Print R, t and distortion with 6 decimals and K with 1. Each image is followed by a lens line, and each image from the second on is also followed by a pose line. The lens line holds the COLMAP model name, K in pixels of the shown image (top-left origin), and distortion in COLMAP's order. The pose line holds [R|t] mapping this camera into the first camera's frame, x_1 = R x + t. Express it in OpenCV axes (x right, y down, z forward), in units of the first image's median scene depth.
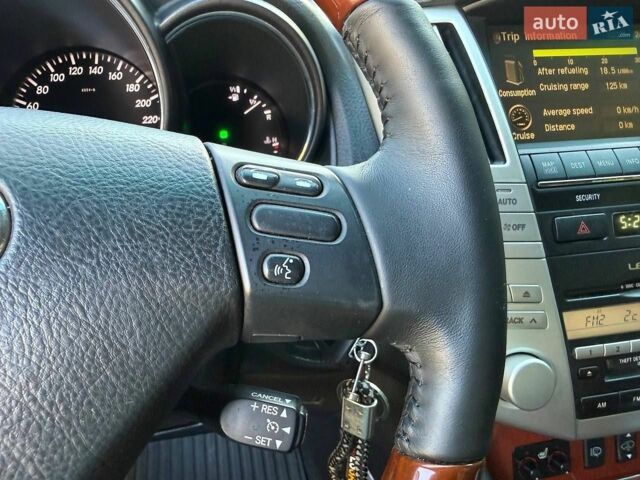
lens RADIAL K [[492.8, 0, 295.3], [0, 492.8, 230.2], [0, 0, 1]] dist [-0.008811, -0.001630]
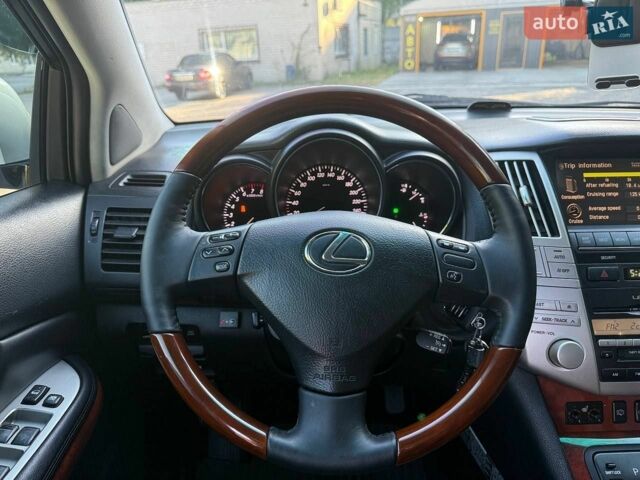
lens RADIAL K [[481.4, 0, 320.0], [0, 481.4, 240.0], [0, 0, 1]] dist [0.033375, -0.067745]
pose [[0.983955, 0.051439, -0.170842, -0.149350], [-0.066642, 0.994194, -0.084478, 0.088076], [0.165504, 0.094508, 0.981670, -0.908184]]
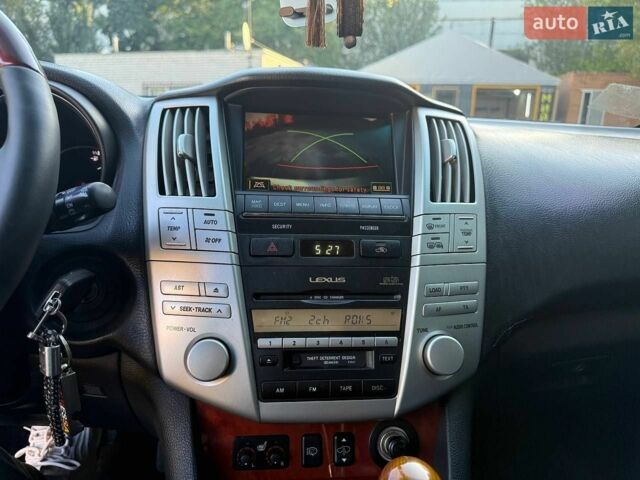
lens RADIAL K [[479.2, 0, 321.2], [0, 479.2, 233.9], [0, 0, 1]] dist [0.098312, -0.131906]
pose [[0.994914, 0.057456, -0.082734, 0.781931], [-0.074755, 0.971680, -0.224166, 0.232179], [0.067512, 0.229211, 0.971033, -0.261353]]
